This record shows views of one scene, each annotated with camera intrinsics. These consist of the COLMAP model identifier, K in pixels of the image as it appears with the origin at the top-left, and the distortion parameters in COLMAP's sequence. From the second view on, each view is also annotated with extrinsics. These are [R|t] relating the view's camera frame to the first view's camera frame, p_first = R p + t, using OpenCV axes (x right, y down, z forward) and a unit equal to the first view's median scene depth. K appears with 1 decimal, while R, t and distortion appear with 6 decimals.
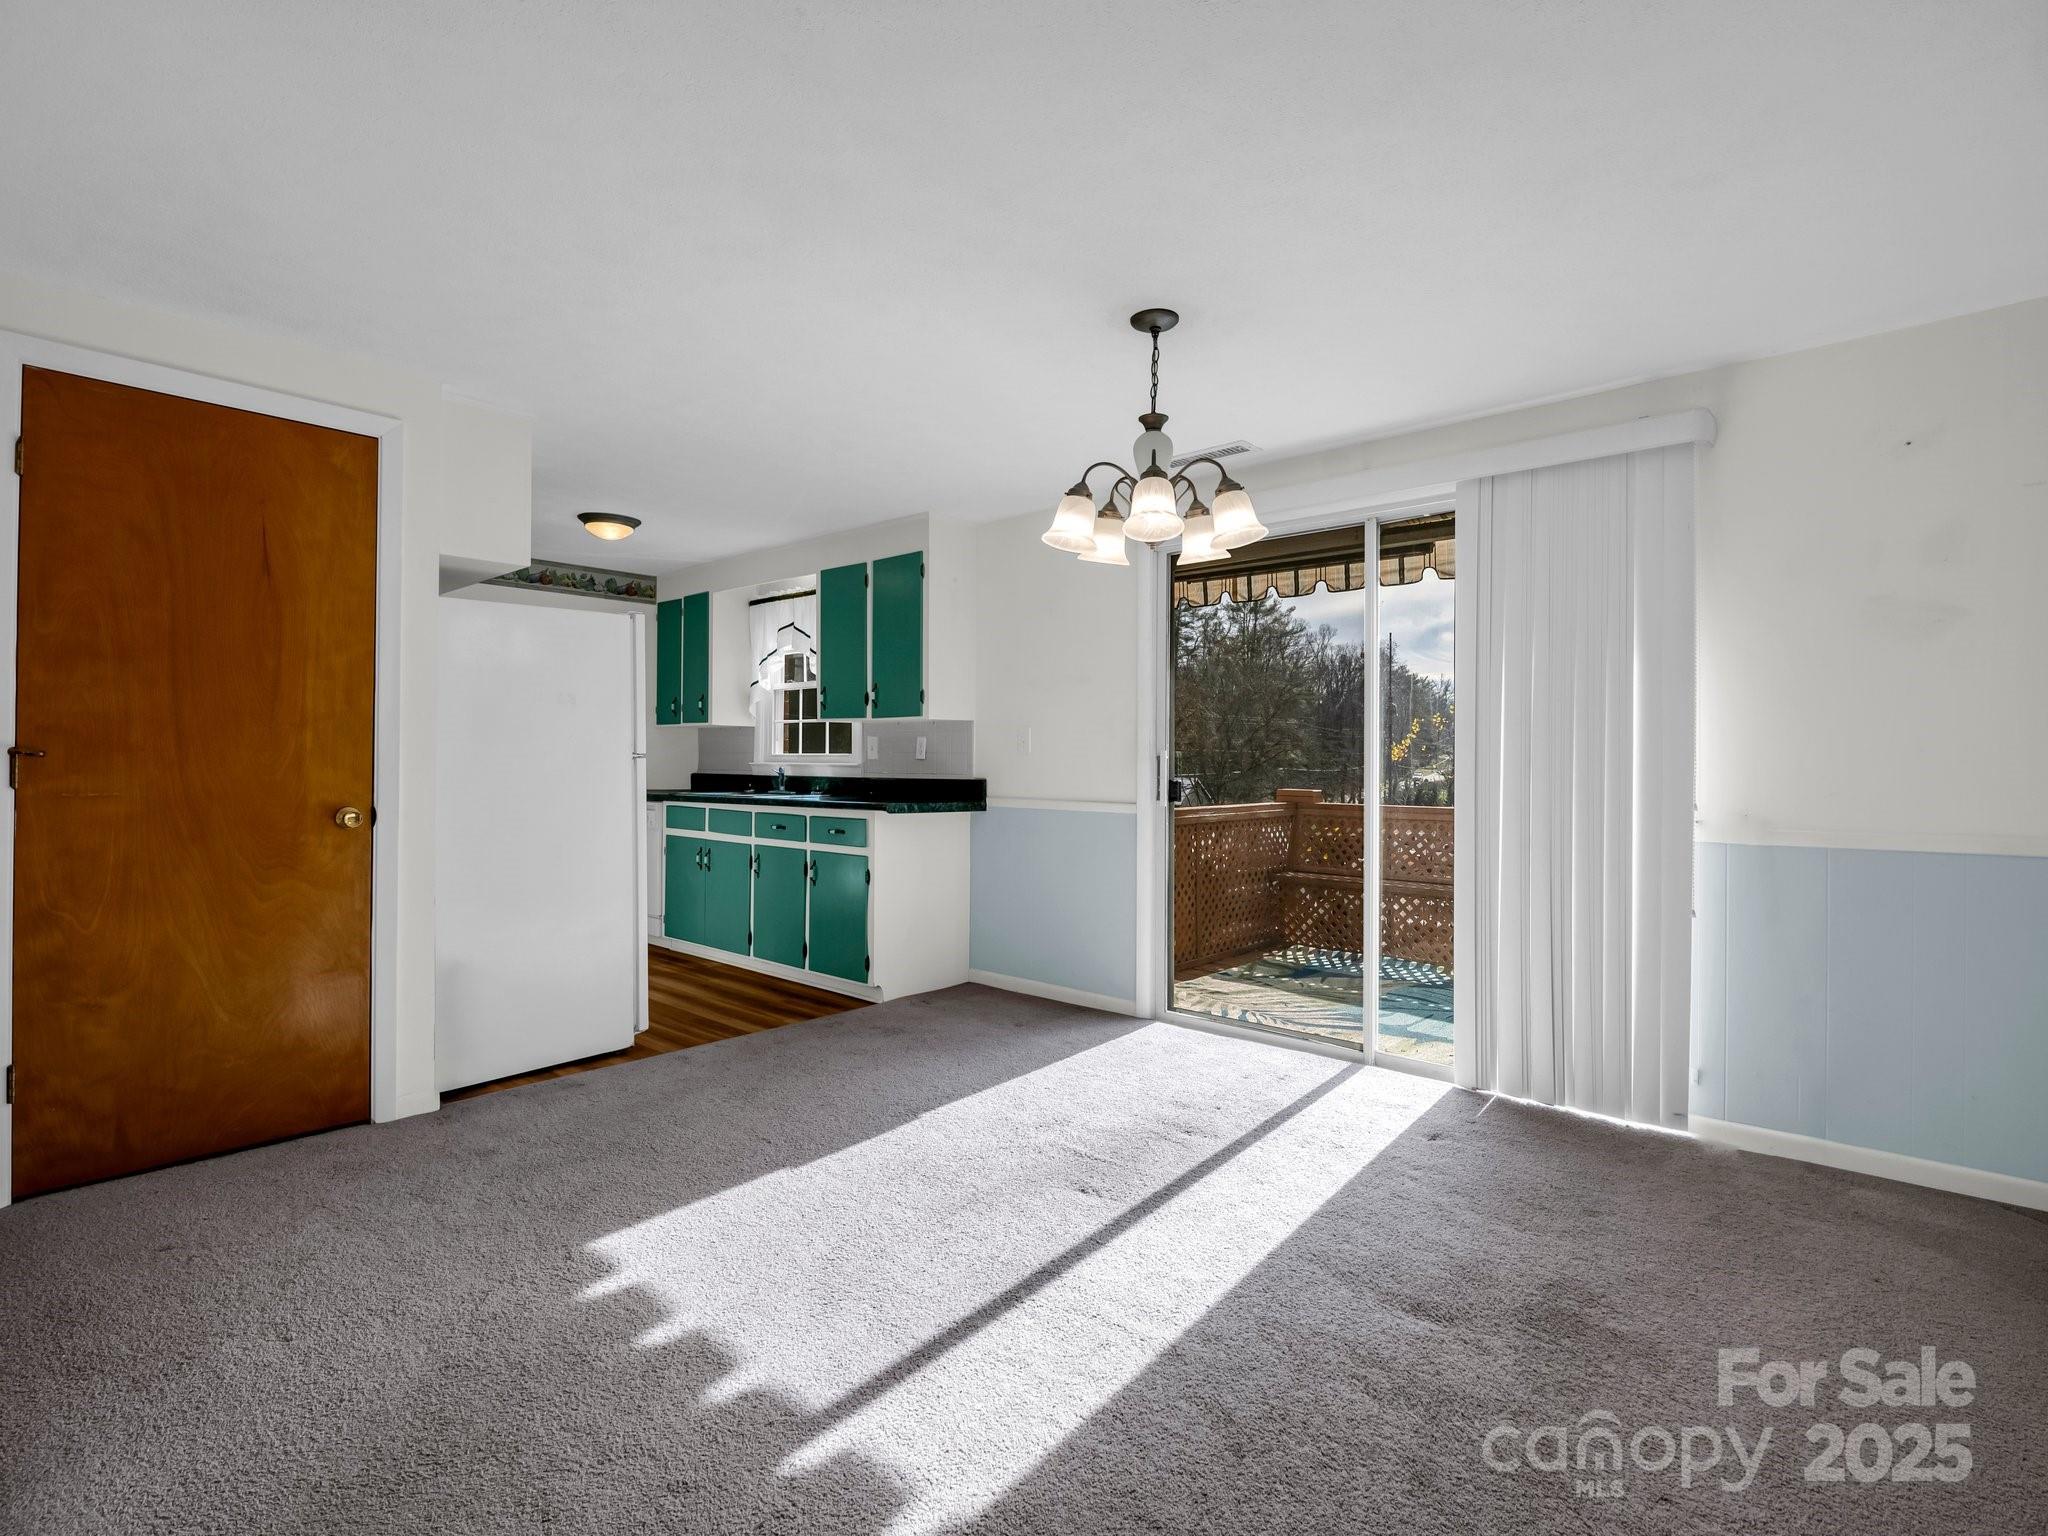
lens RADIAL K [[958.0, 0, 1024.0], [0, 958.0, 768.0], [0, 0, 1]] dist [-0.017048, -0.000256]
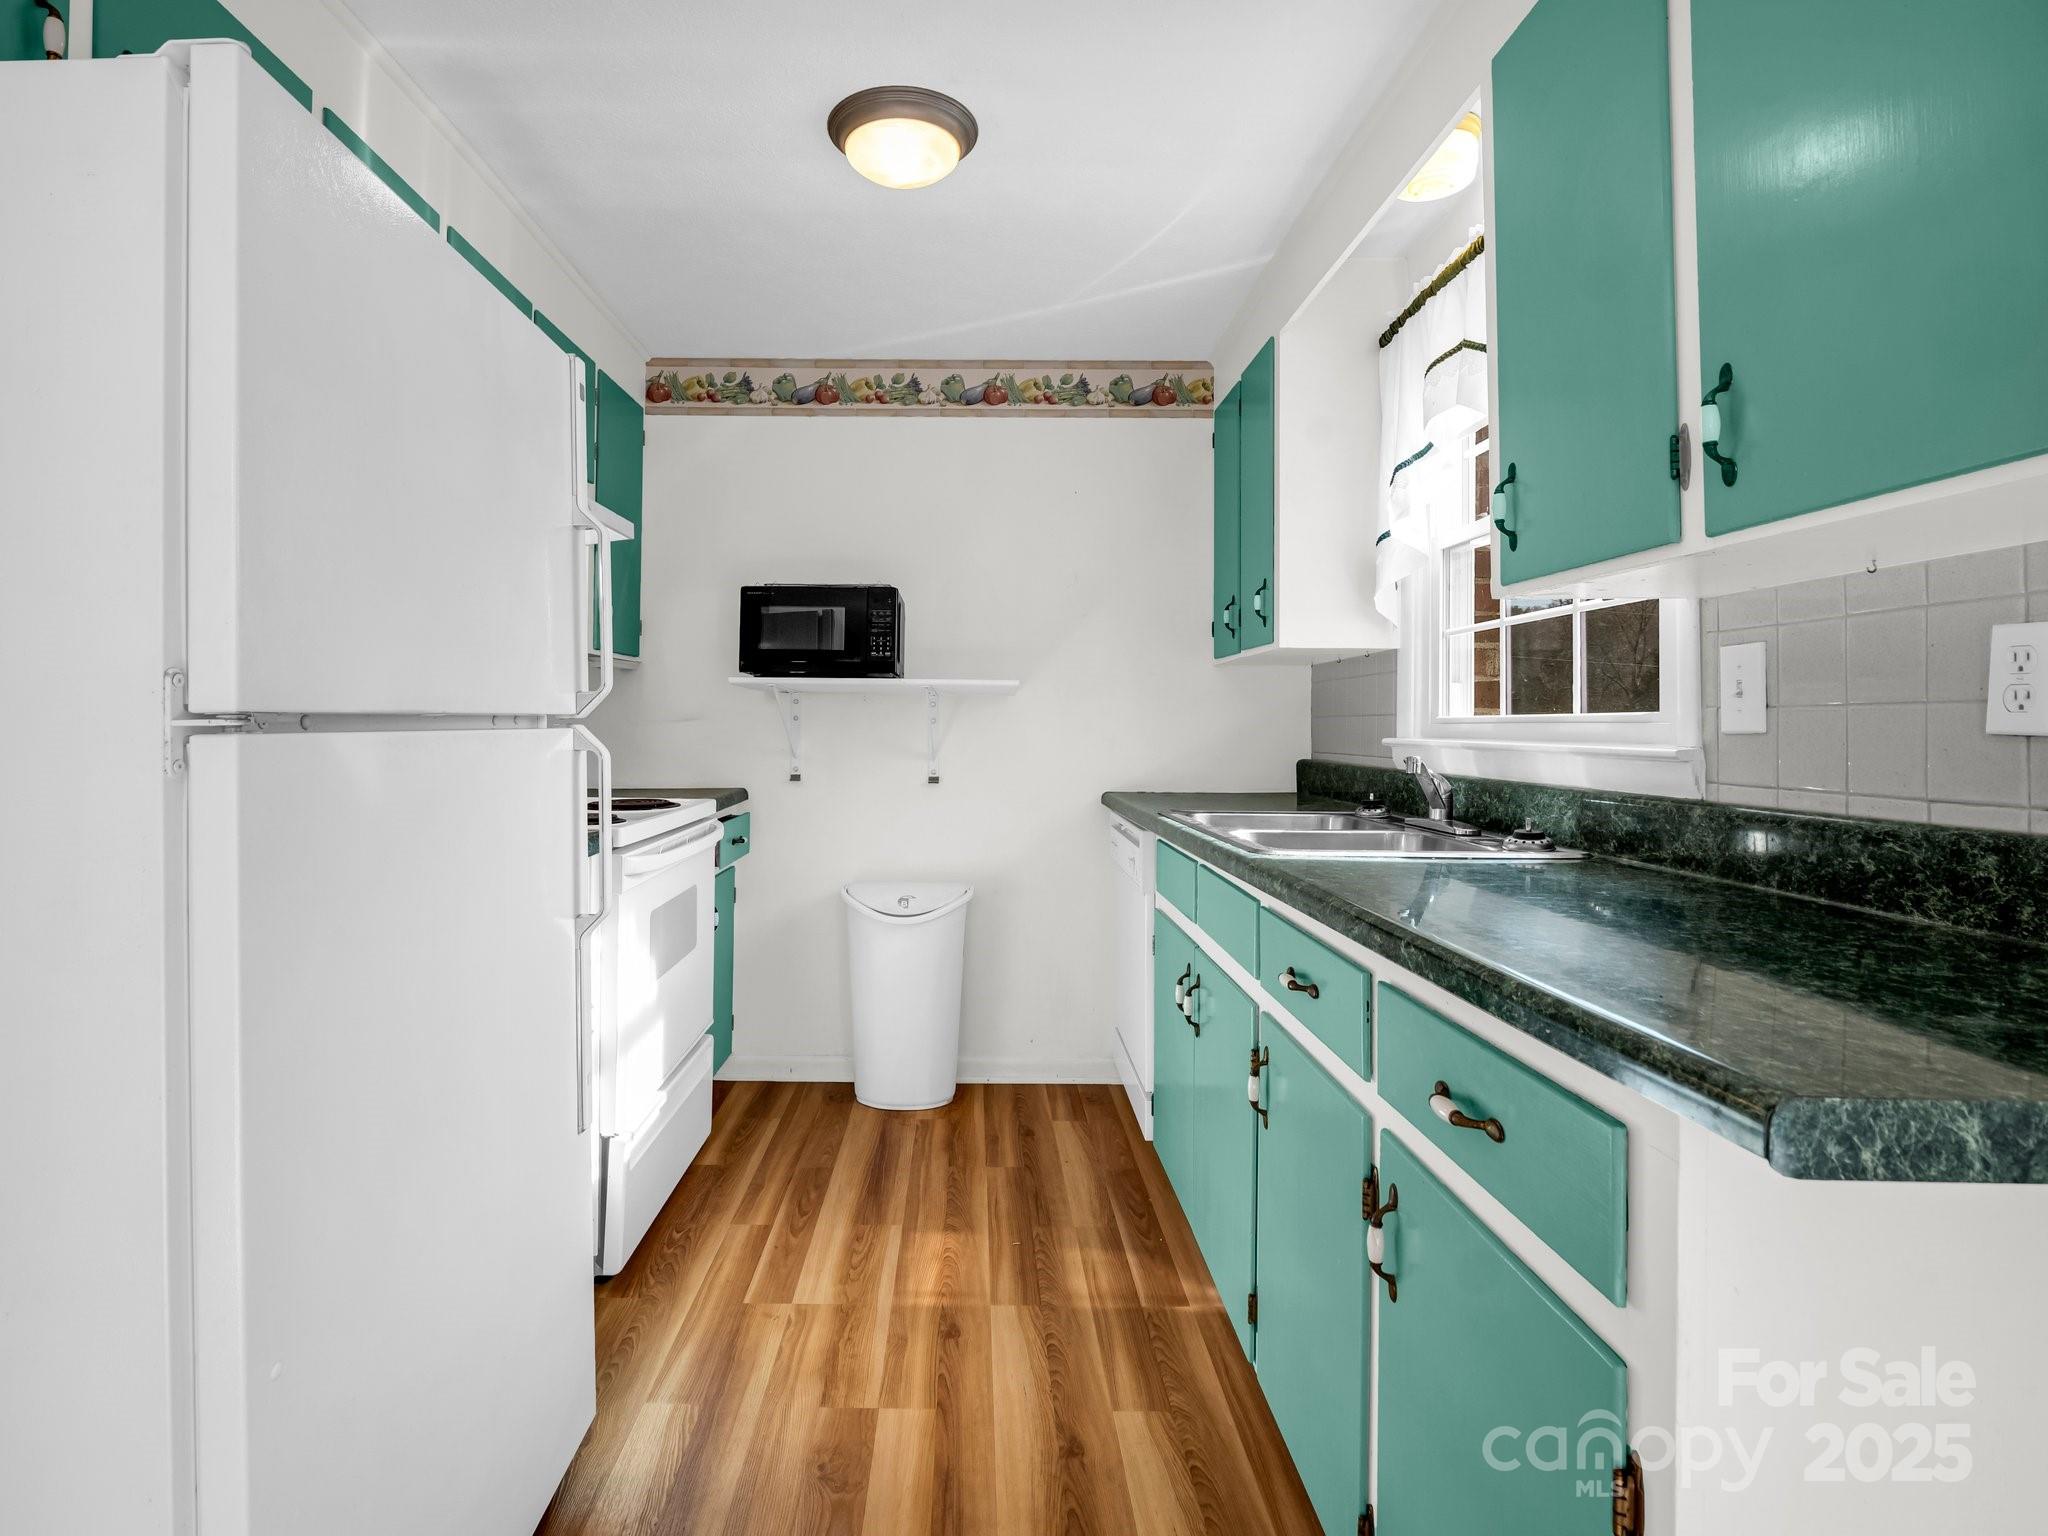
lens RADIAL K [[1018.6, 0, 968.3], [0, 1018.6, 712.7], [0, 0, 1]] dist [-0.003875, -0.001234]
pose [[0.656445, -0.012071, -0.754277, -0.080514], [-0.006008, 0.999757, -0.021229, -0.006776], [0.754350, 0.018468, 0.656213, 0.603911]]
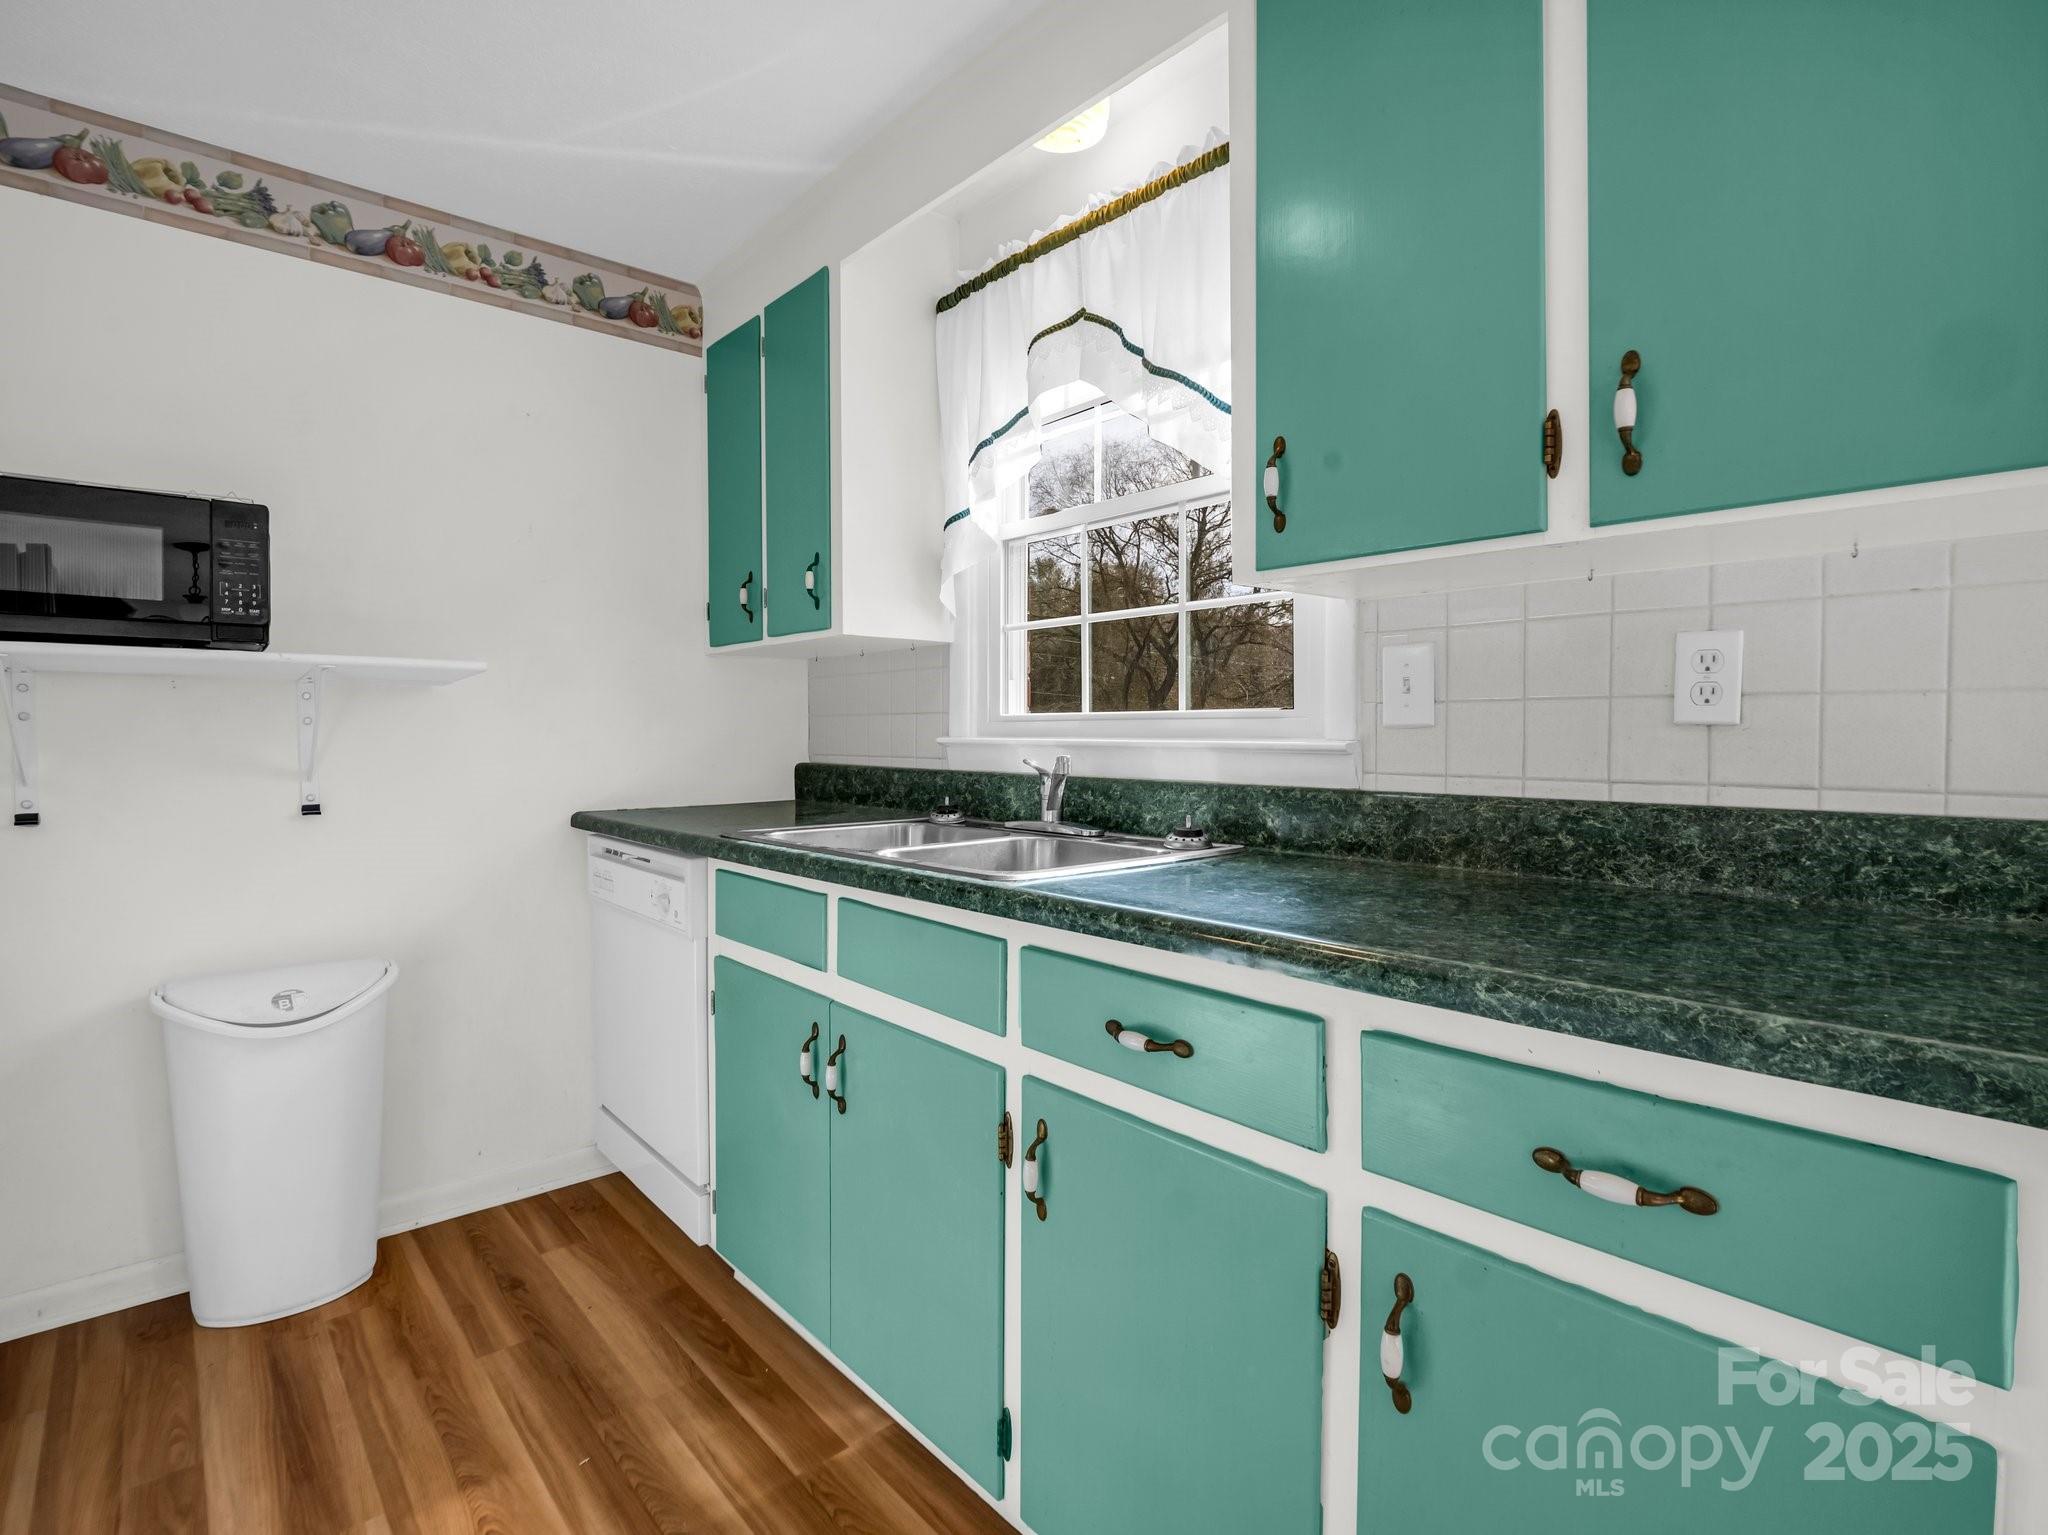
lens RADIAL K [[1007.1, 0, 1006.1], [0, 1007.1, 757.2], [0, 0, 1]] dist [-0.009897, -0.001216]
pose [[0.989779, -0.004722, -0.142534, -0.210323], [0.007625, 0.999774, 0.019833, -0.006144], [0.142408, -0.020717, 0.989591, 0.630277]]
